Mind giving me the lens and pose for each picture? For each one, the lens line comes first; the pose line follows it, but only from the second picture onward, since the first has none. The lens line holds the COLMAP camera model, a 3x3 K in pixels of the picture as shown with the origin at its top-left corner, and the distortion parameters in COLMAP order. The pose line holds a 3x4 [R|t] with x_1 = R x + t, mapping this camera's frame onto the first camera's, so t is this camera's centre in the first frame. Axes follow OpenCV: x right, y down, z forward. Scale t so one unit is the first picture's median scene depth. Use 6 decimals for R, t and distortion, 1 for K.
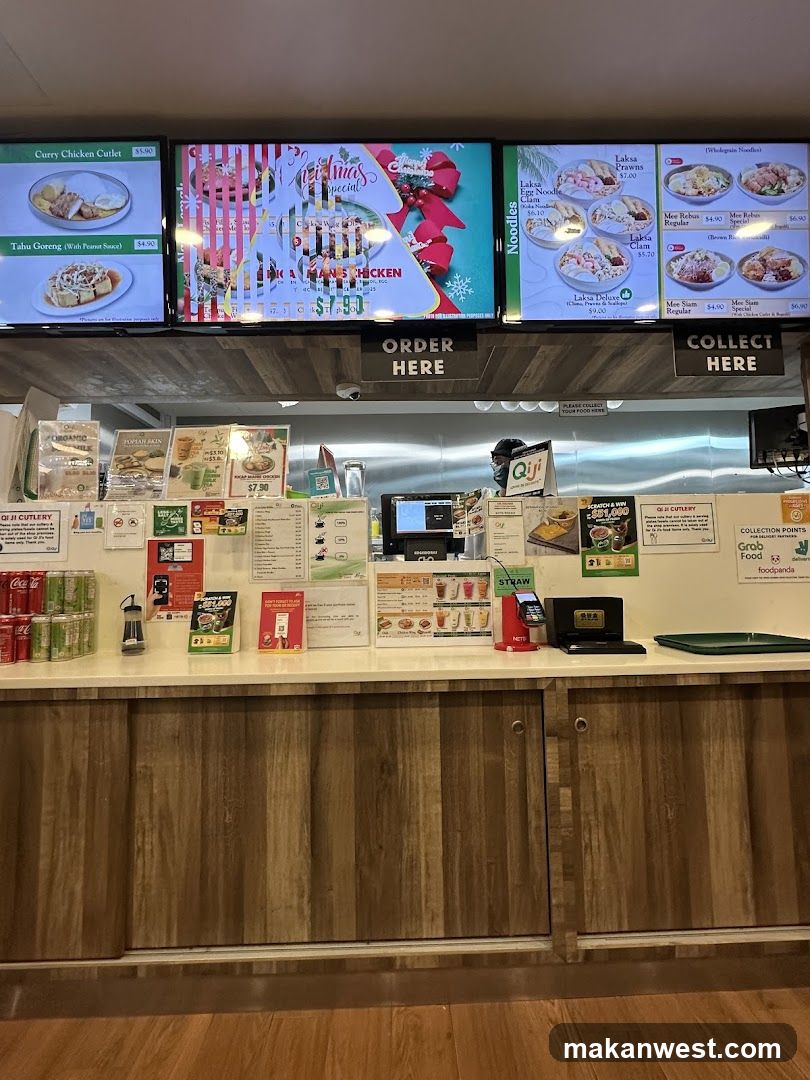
lens RADIAL K [[497.7, 0, 405.0], [0, 497.7, 539.3], [0, 0, 1]] dist [-0.003884, 0.000775]
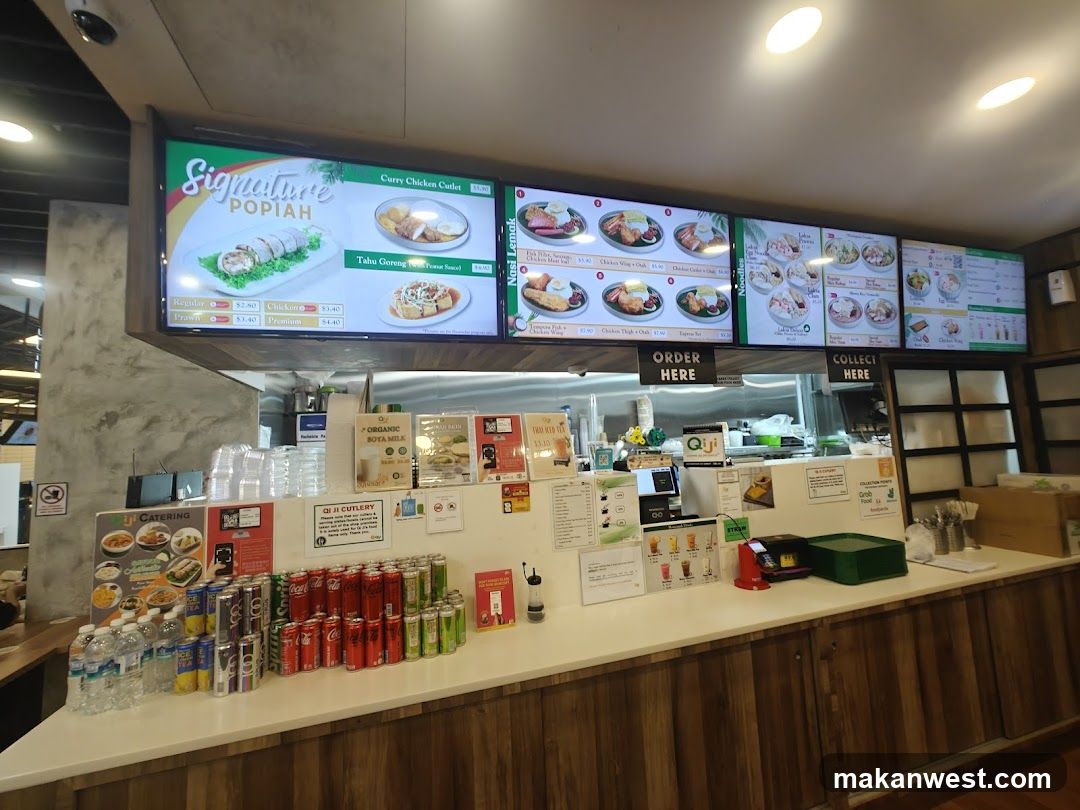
lens RADIAL K [[443.9, 0, 539.0], [0, 443.9, 406.3], [0, 0, 1]] dist [0.000361, -0.000836]
pose [[0.959814, -0.001435, 0.280633, -0.667669], [0.009607, 0.999569, -0.027744, -0.239345], [-0.280472, 0.029325, 0.959414, -0.013117]]
